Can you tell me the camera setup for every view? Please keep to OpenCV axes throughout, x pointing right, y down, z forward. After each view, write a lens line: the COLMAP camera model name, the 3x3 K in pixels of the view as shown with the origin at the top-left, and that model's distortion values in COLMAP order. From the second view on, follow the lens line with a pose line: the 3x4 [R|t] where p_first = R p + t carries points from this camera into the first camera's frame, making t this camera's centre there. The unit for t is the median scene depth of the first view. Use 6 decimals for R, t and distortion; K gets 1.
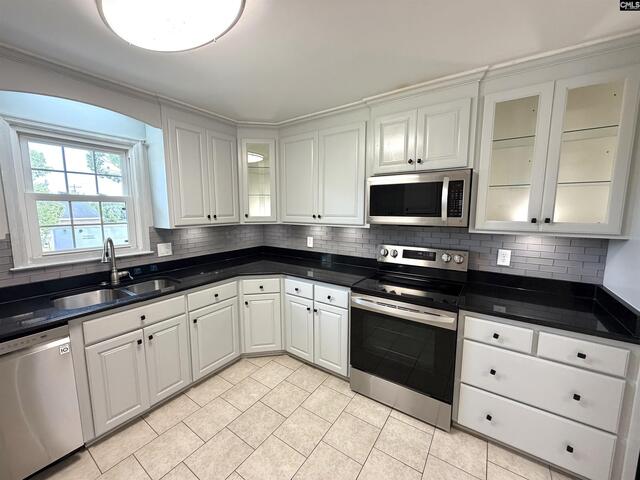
lens RADIAL K [[256.8, 0, 320.4], [0, 256.8, 239.8], [0, 0, 1]] dist [0.002373, 0.000159]
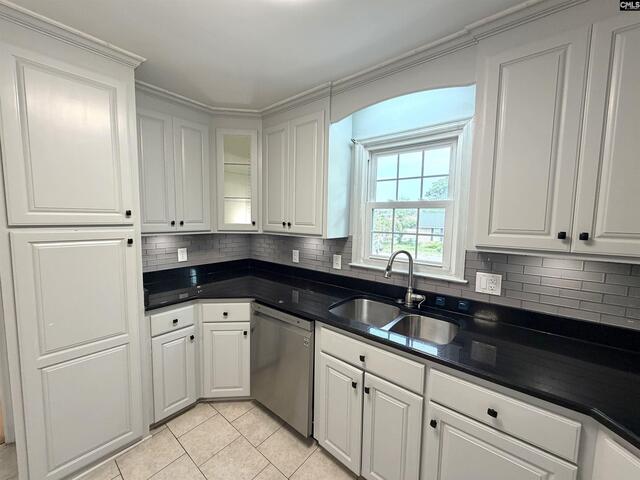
lens RADIAL K [[256.8, 0, 319.3], [0, 256.8, 238.7], [0, 0, 1]] dist [0.002373, 0.000159]
pose [[-0.099737, 0.082885, -0.991556, 0.039815], [-0.133875, 0.986346, 0.095916, -0.086244], [0.985967, 0.142310, -0.087279, 0.766952]]
